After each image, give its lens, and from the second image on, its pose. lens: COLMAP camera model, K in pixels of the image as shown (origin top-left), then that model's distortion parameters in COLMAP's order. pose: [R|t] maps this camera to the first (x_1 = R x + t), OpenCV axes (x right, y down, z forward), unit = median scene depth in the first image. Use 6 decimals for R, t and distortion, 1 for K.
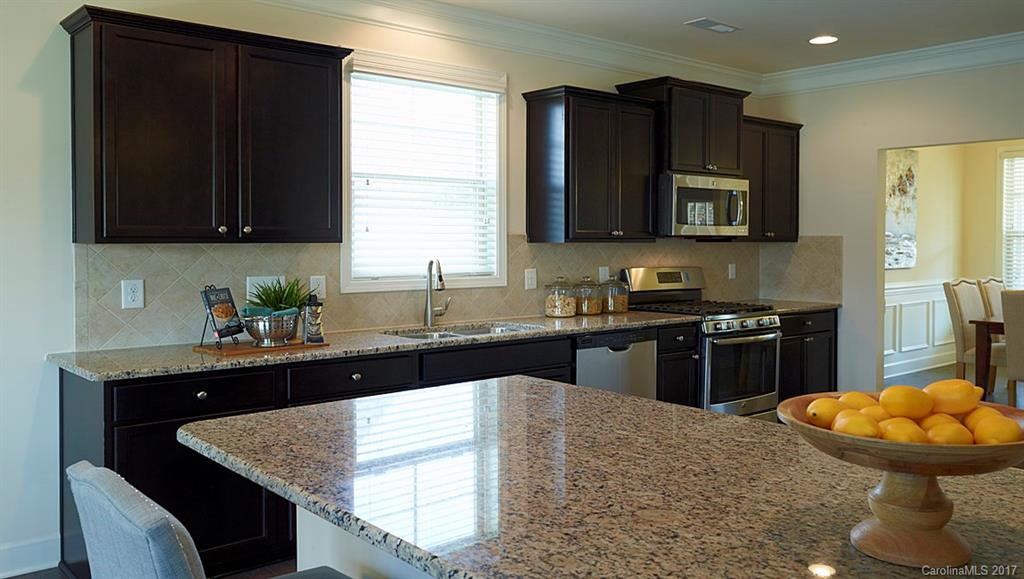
lens RADIAL K [[813.9, 0, 512.0], [0, 813.9, 289.5], [0, 0, 1]] dist [0.003124, 0.005427]
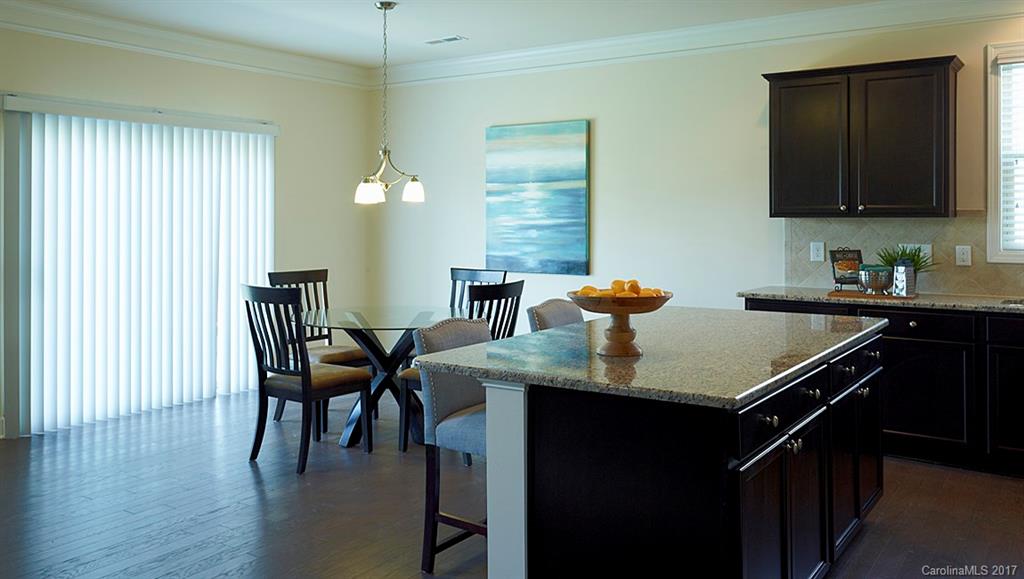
lens RADIAL K [[813.9, 0, 512.0], [0, 813.9, 289.5], [0, 0, 1]] dist [0.003124, 0.005427]
pose [[0.232735, 0.082736, -0.969014, 0.847164], [-0.061107, 0.995650, 0.070334, 0.003534], [0.970618, 0.042845, 0.236779, 0.100543]]
